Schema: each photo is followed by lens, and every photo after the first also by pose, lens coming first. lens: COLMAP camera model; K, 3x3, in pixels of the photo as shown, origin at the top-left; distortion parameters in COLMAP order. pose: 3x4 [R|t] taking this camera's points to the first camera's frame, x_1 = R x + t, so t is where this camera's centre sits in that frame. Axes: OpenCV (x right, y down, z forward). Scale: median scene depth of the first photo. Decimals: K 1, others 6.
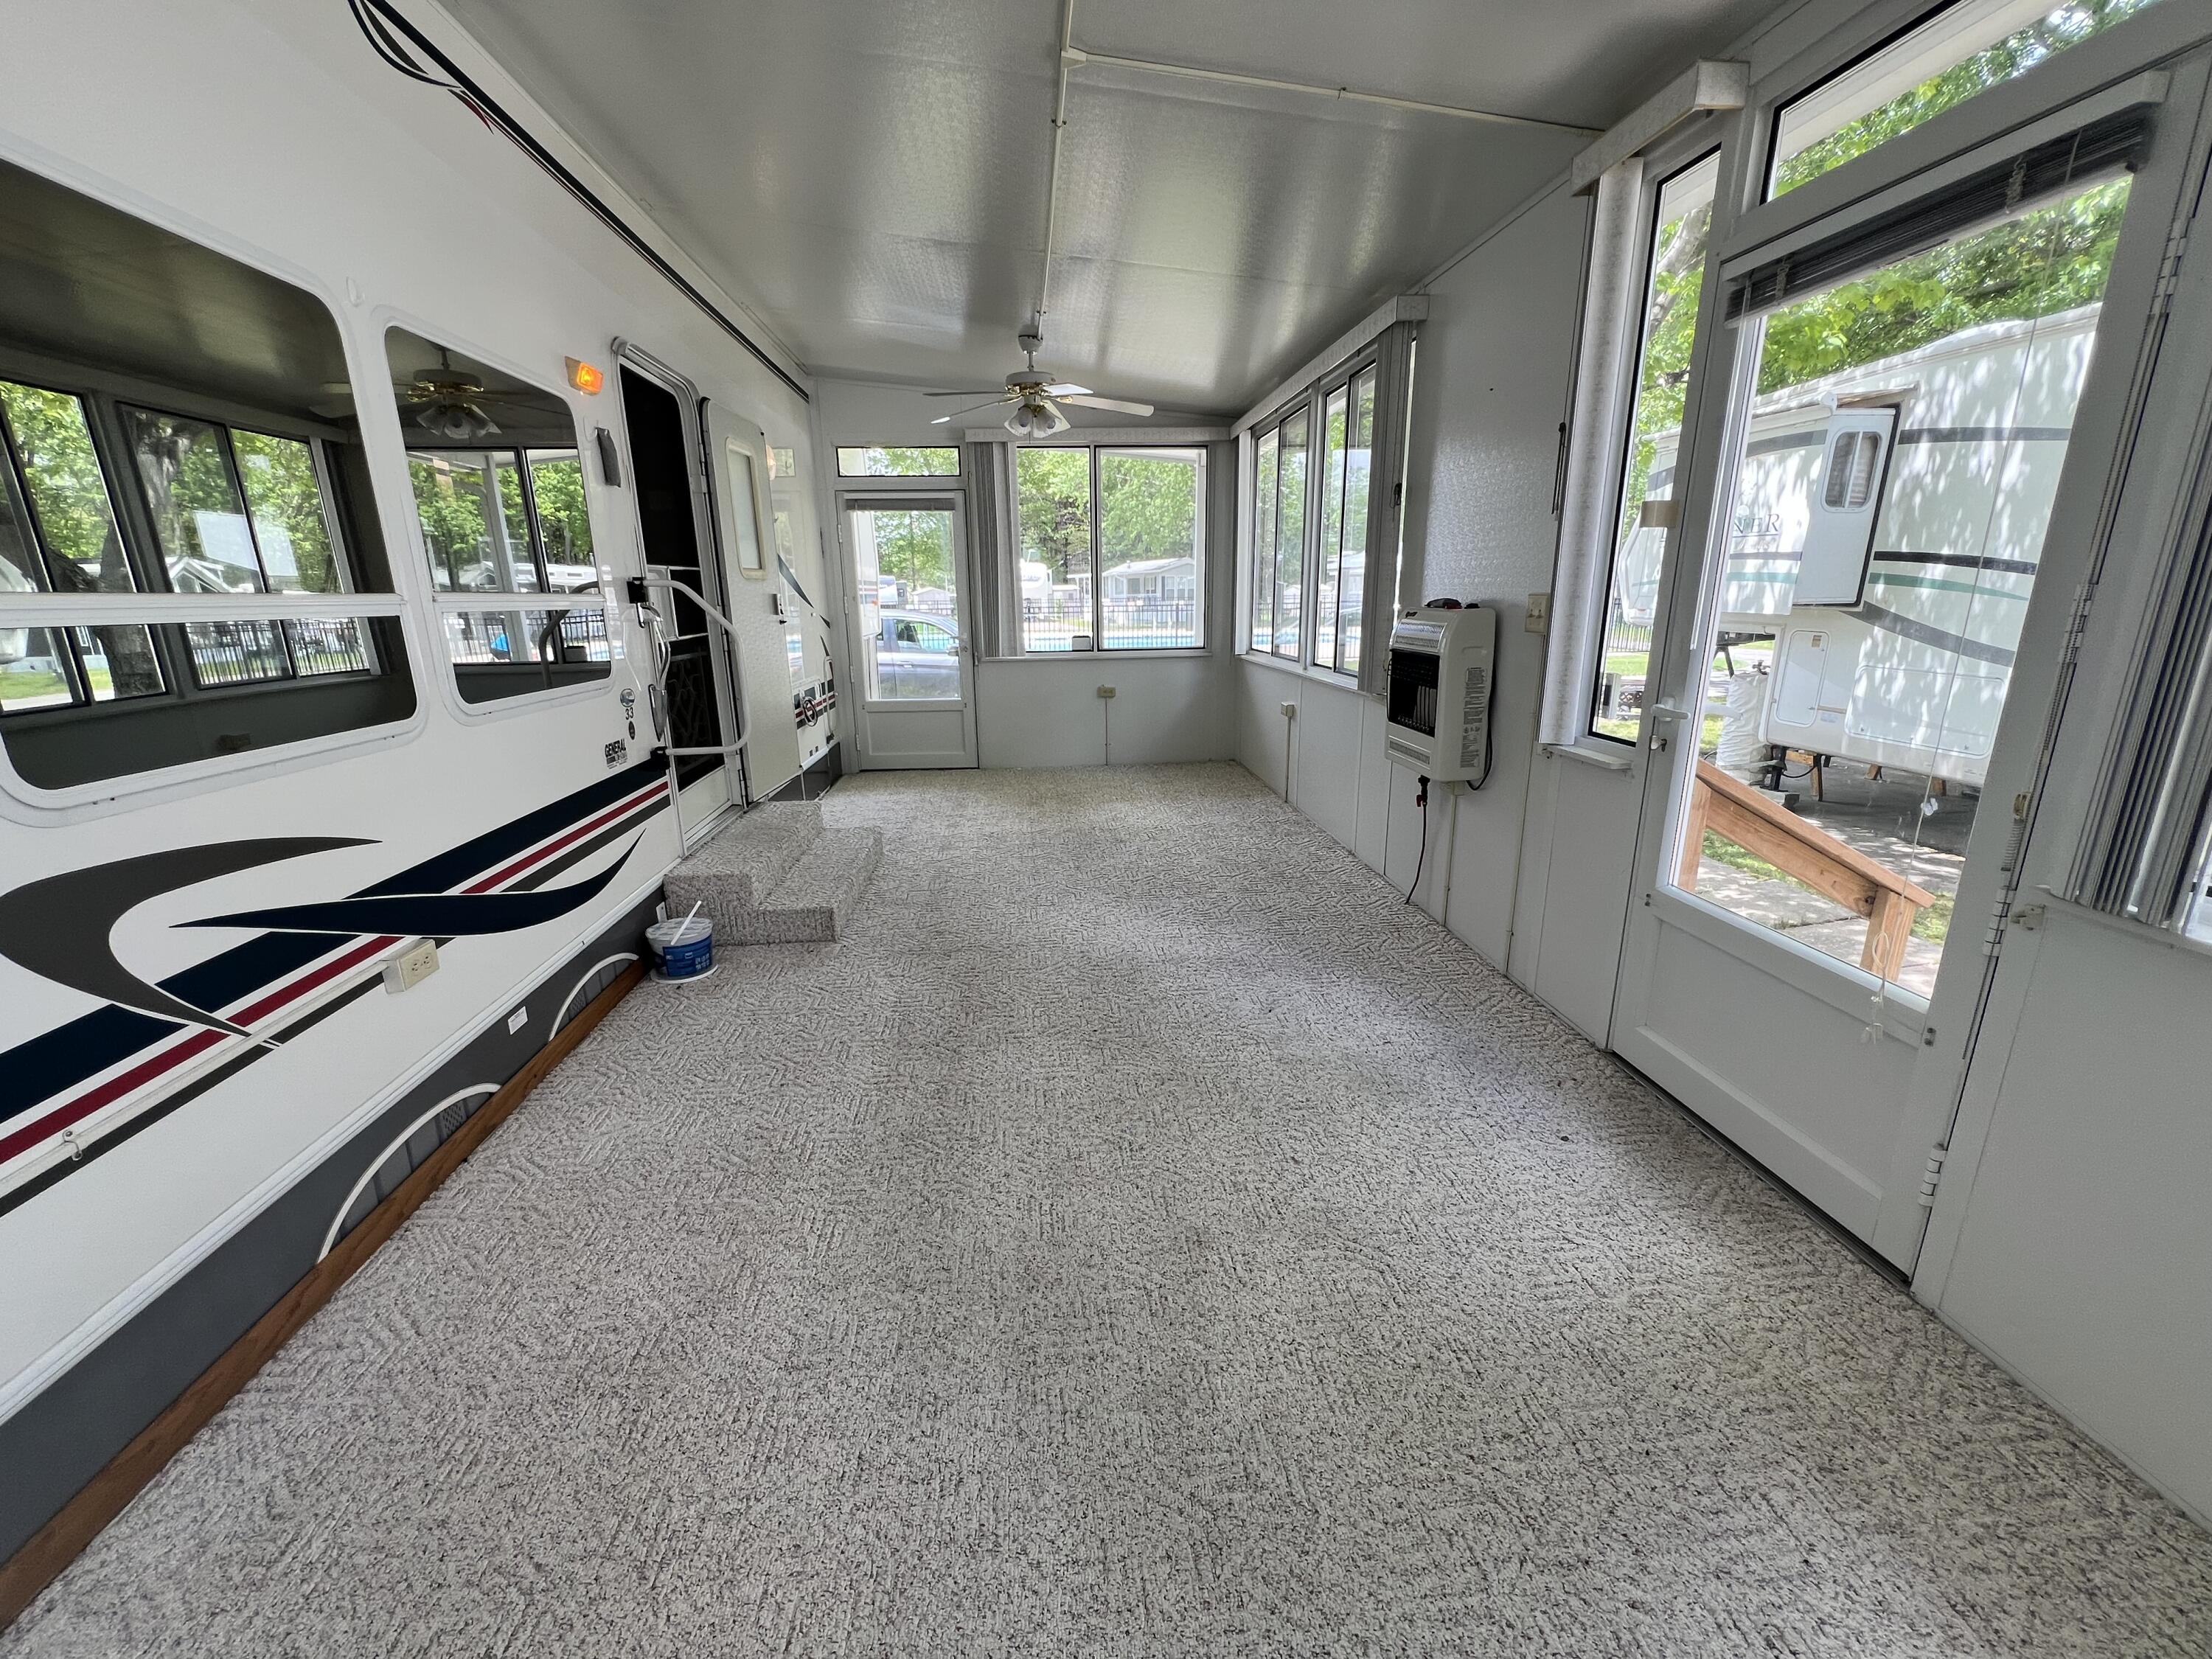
lens RADIAL K [[887.0, 0, 1102.8], [0, 887.0, 824.2], [0, 0, 1]] dist [-0.001679, 0.000366]
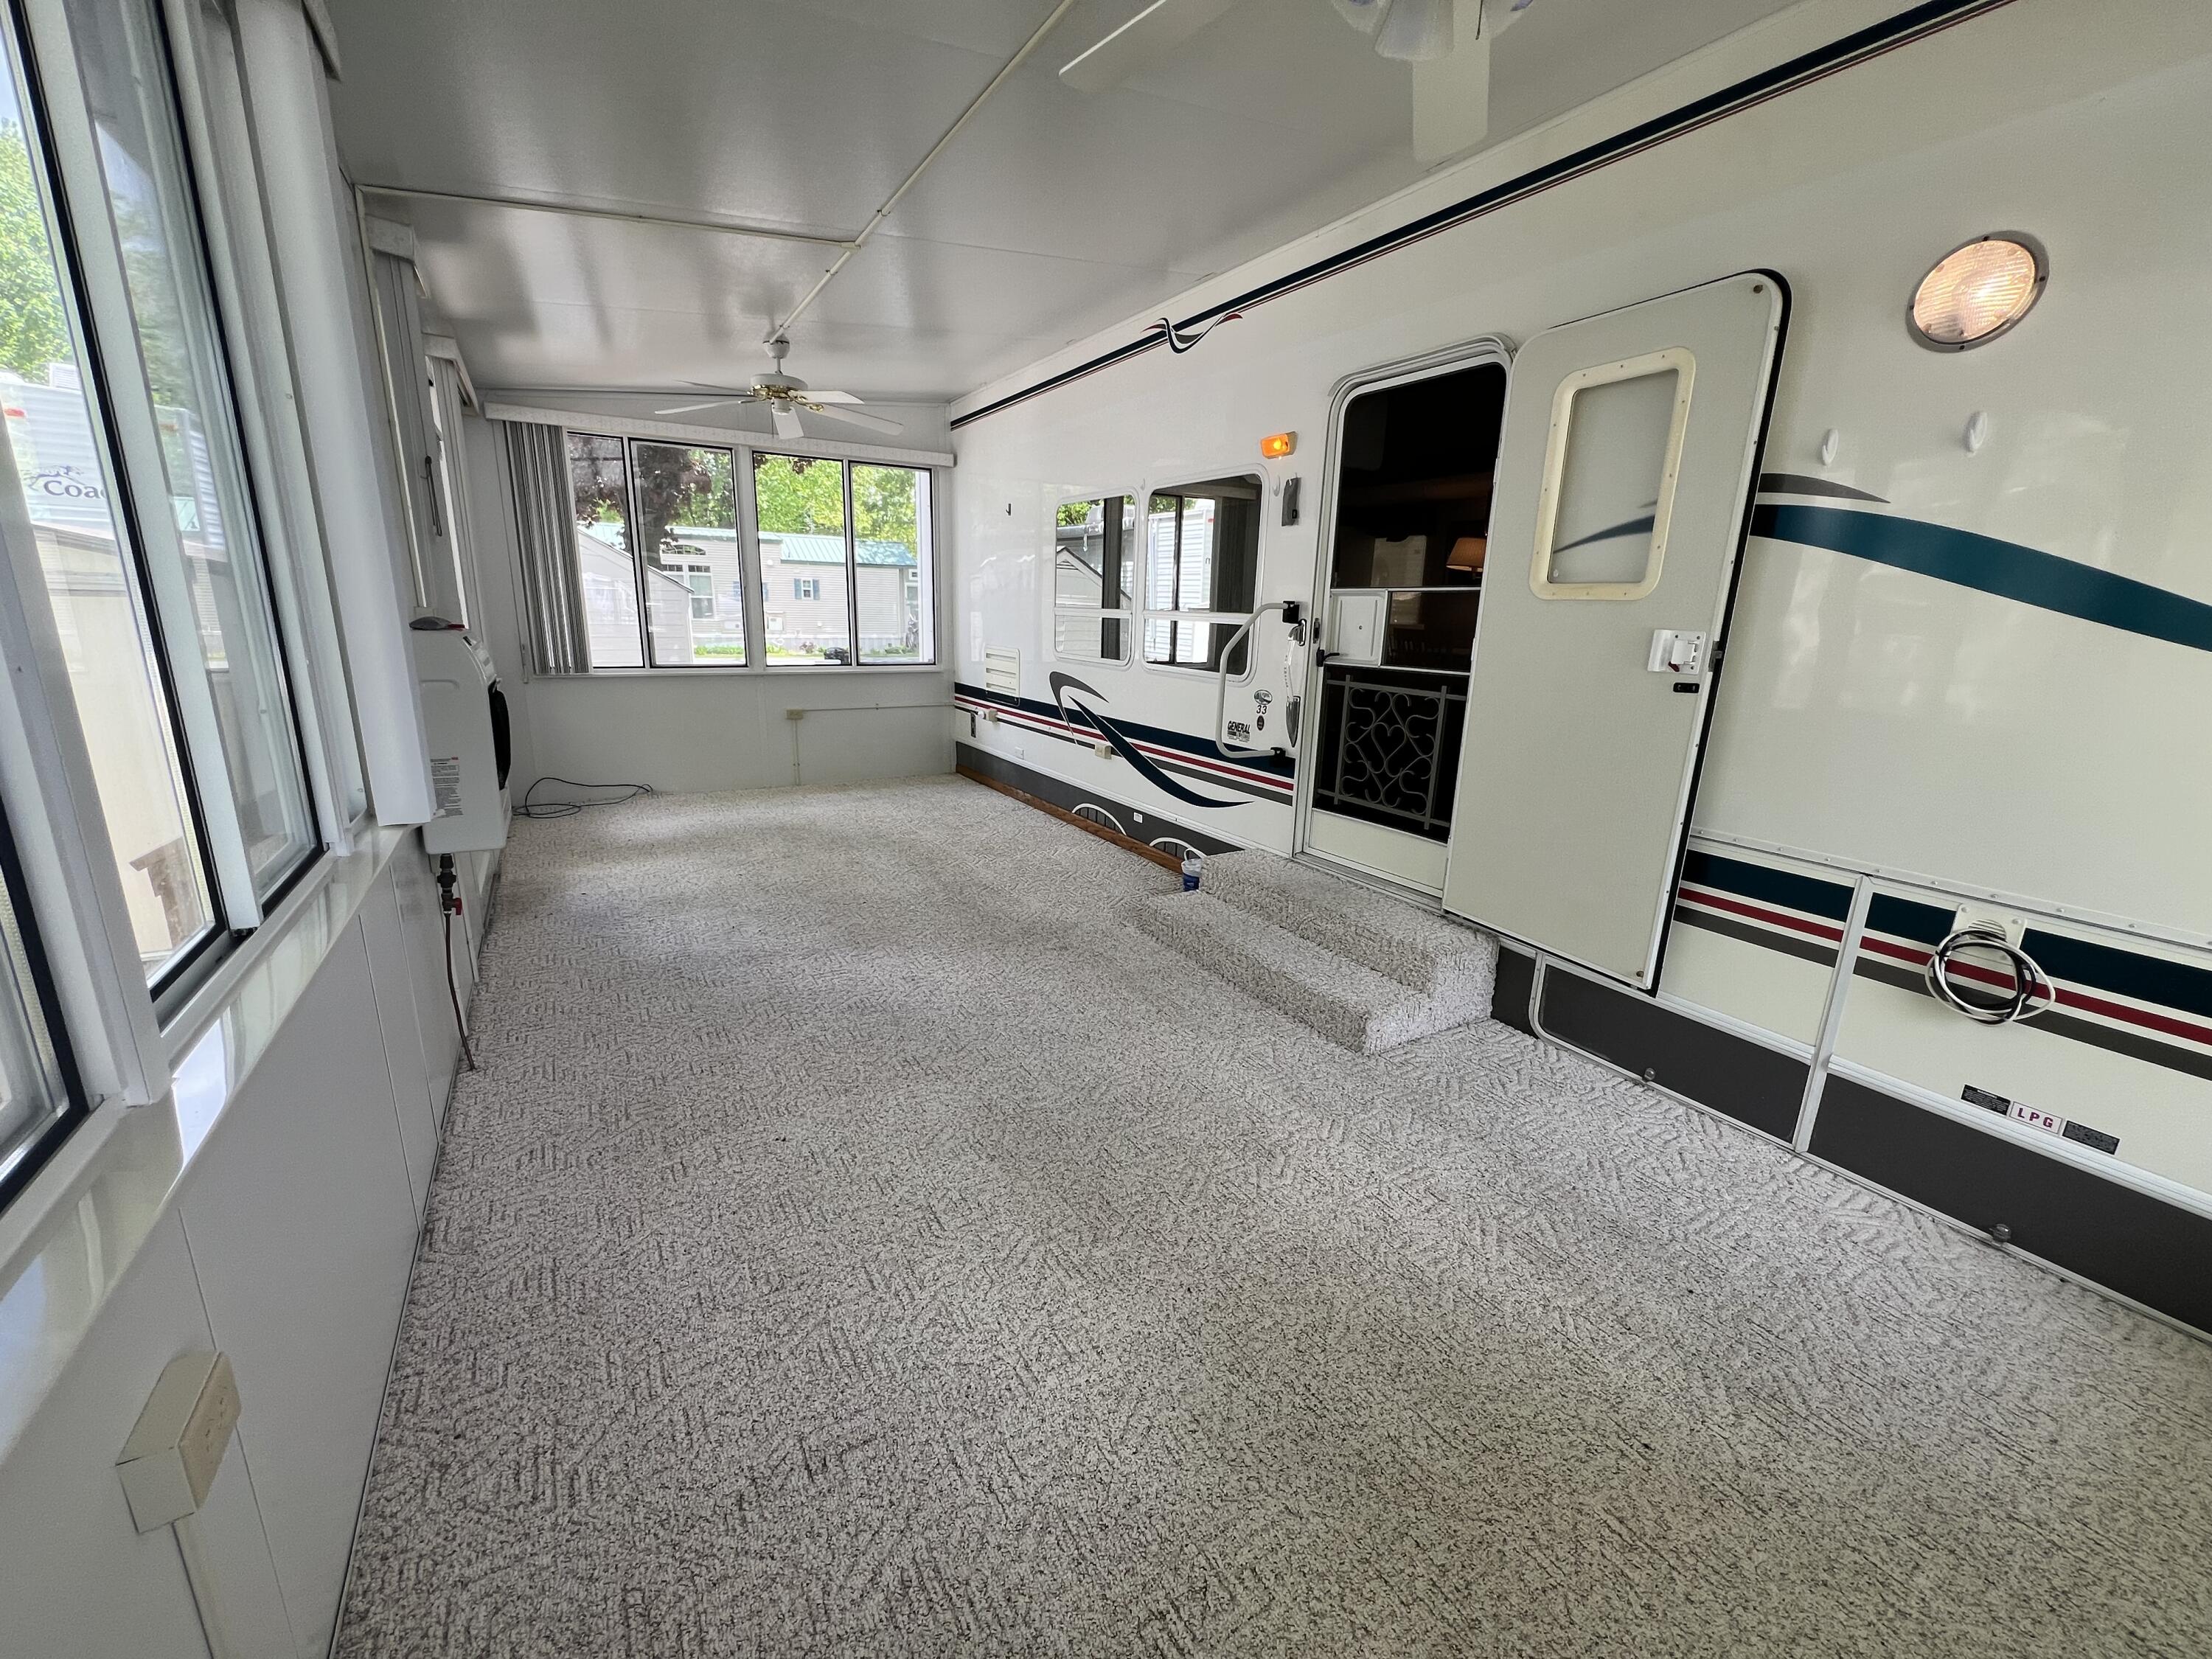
lens RADIAL K [[887.0, 0, 1105.5], [0, 887.0, 822.4], [0, 0, 1]] dist [-0.001679, 0.000366]
pose [[-0.900692, 0.098215, -0.423212, 0.205837], [-0.119586, 0.880440, 0.458830, -0.522448], [0.417677, 0.463874, -0.781260, 1.922186]]
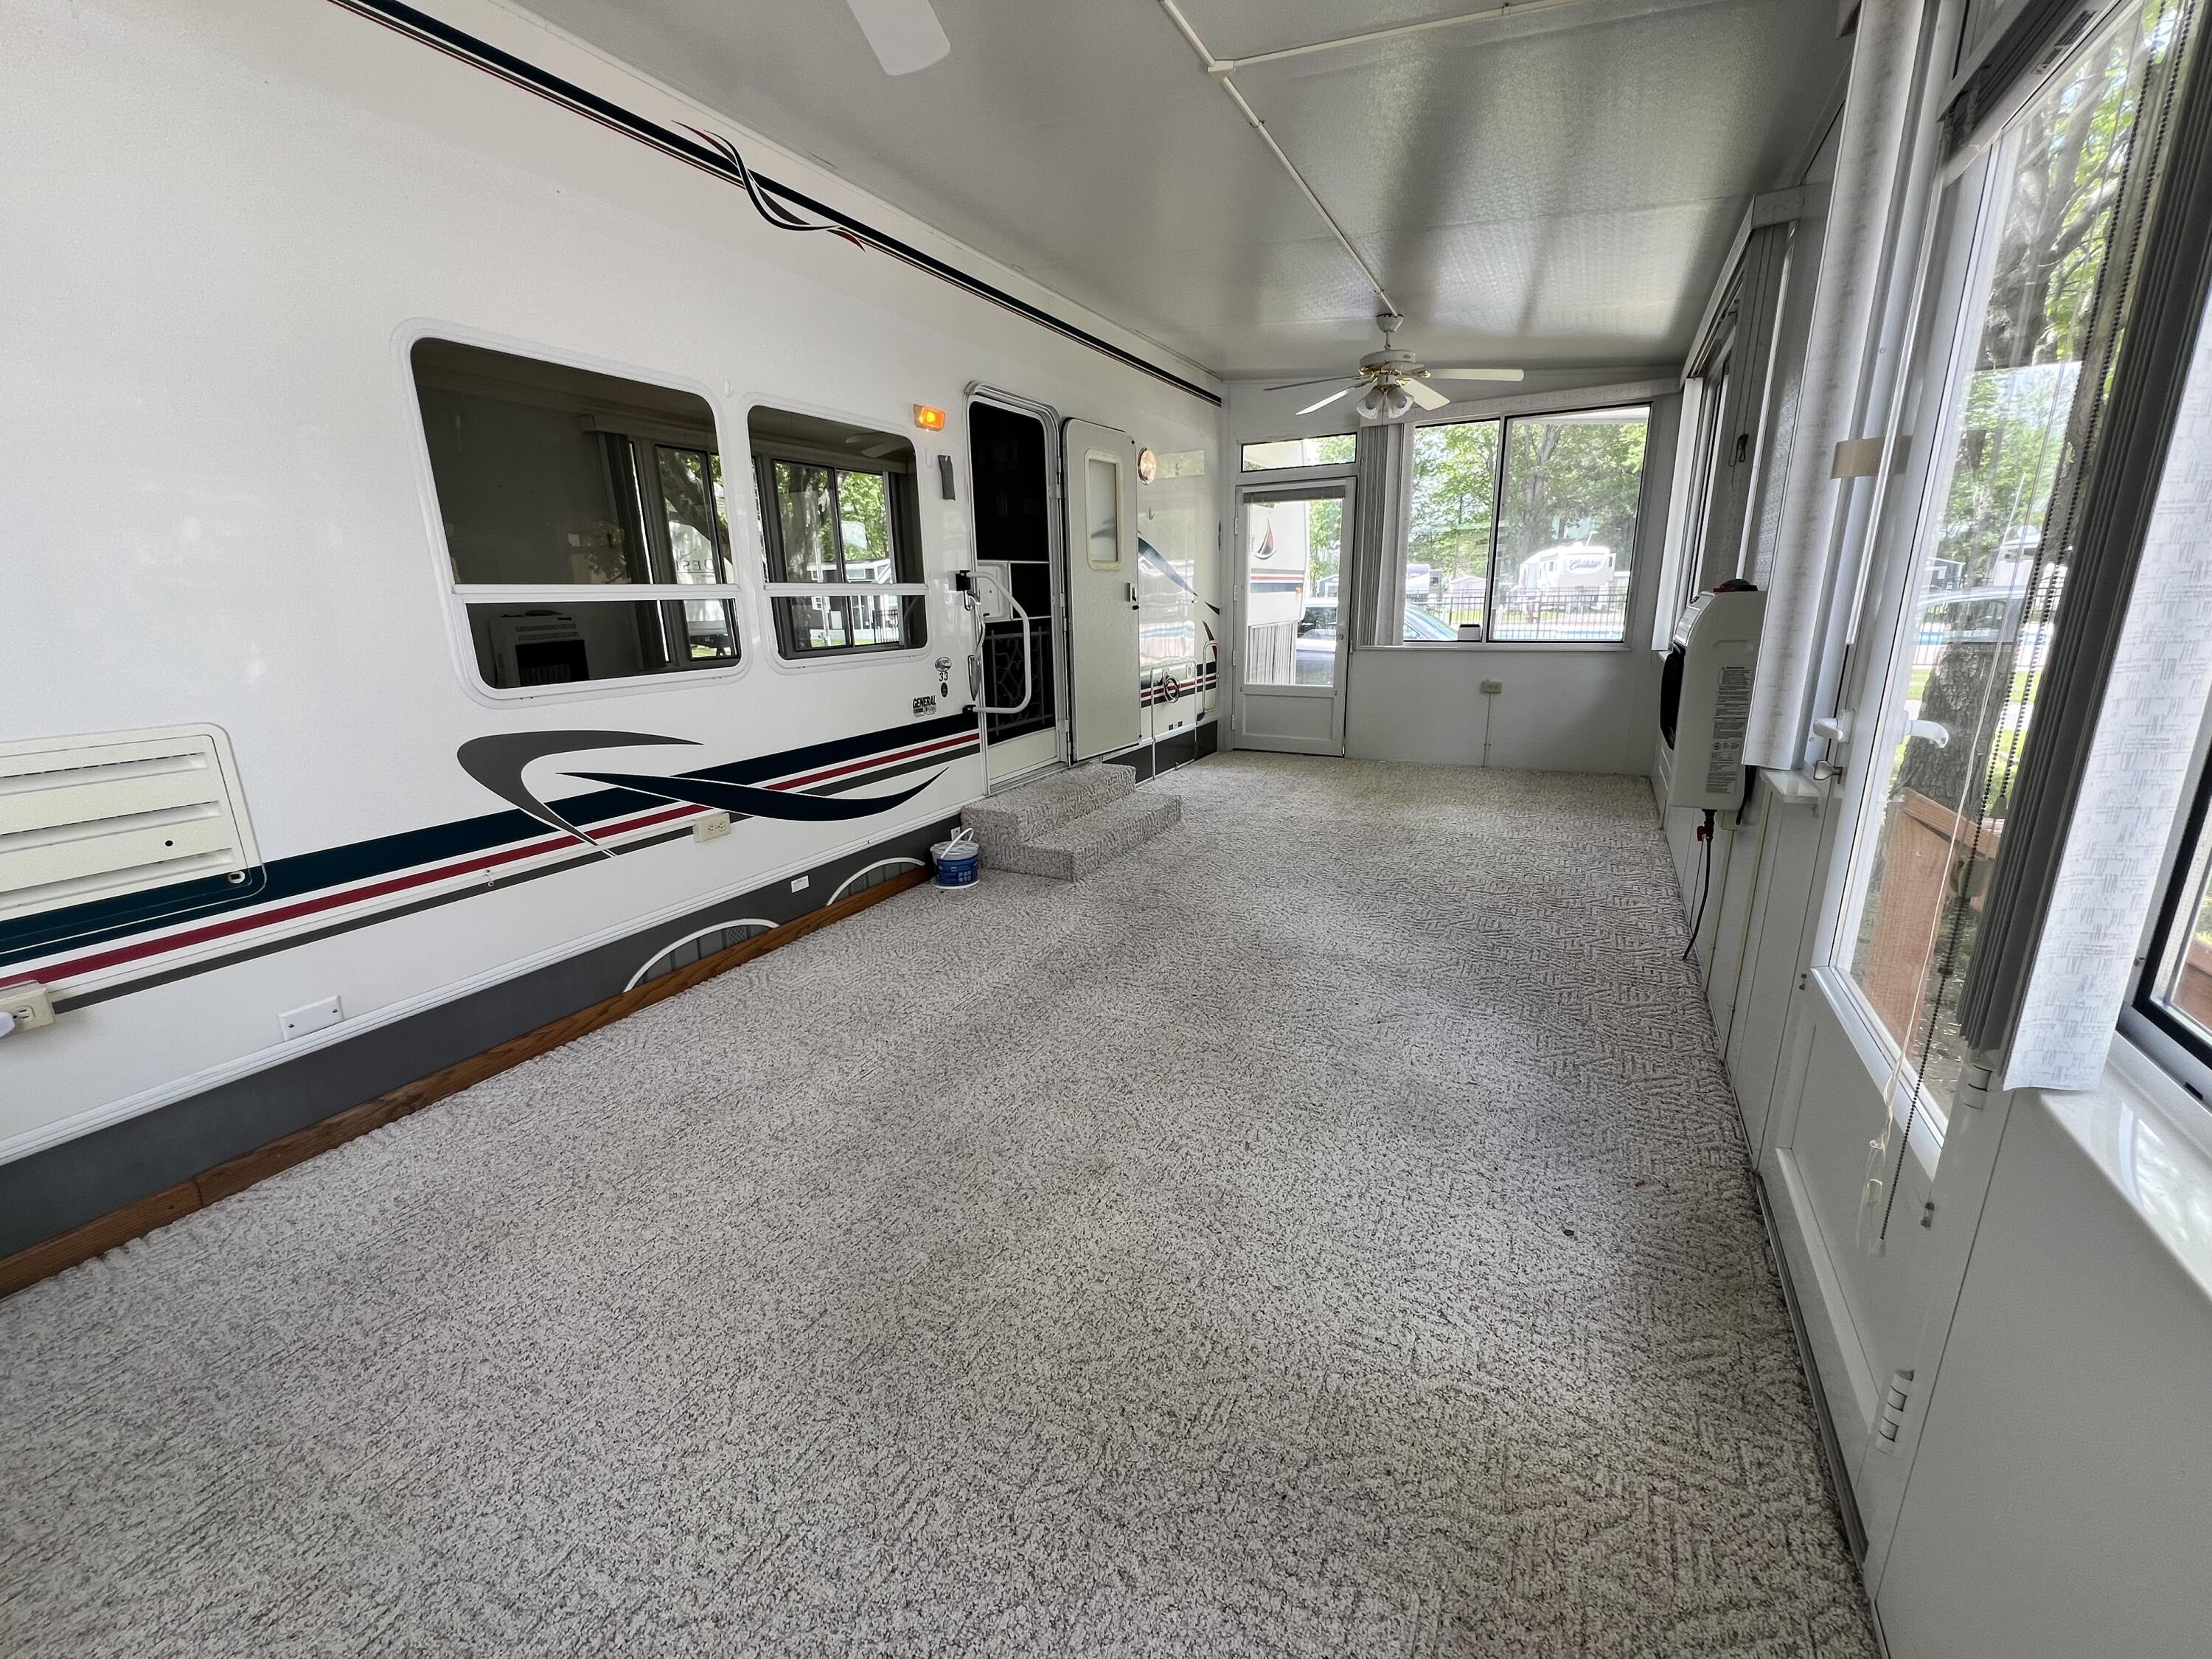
lens RADIAL K [[887.0, 0, 1102.4], [0, 887.0, 823.4], [0, 0, 1]] dist [-0.001679, 0.000366]
pose [[0.835462, 0.134235, -0.532901, 0.367126], [-0.128908, 0.990523, 0.047411, -0.004081], [0.534215, 0.029085, 0.844848, 0.039688]]
